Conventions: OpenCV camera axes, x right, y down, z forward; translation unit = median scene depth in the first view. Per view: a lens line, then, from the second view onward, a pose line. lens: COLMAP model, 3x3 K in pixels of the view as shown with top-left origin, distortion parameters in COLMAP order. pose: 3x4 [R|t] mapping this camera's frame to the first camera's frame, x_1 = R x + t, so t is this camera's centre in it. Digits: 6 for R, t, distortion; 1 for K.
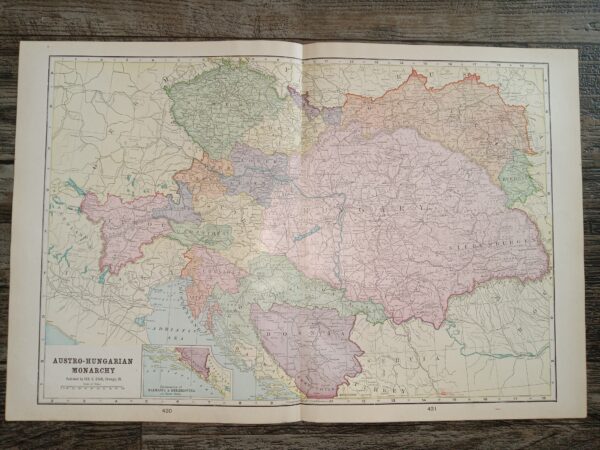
lens RADIAL K [[469.9, 0, 299.0], [0, 469.9, 220.1], [0, 0, 1]] dist [-0.017564, -0.000388]
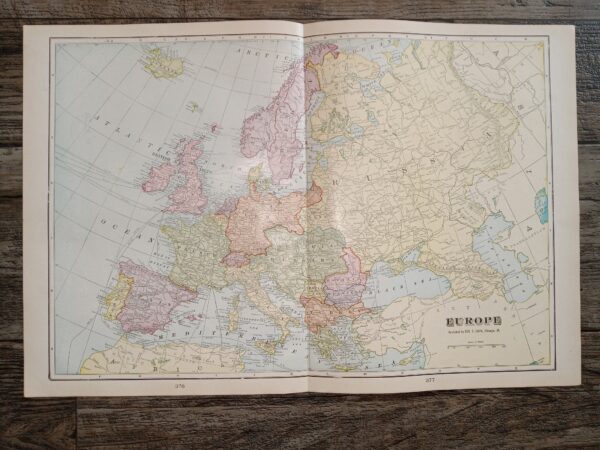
lens RADIAL K [[469.9, 0, 299.0], [0, 469.9, 220.1], [0, 0, 1]] dist [-0.017564, -0.000388]
pose [[0.999890, -0.014095, 0.004526, 0.153901], [0.013909, 0.999146, 0.038902, 0.008026], [-0.005070, -0.038835, 0.999233, -0.019208]]
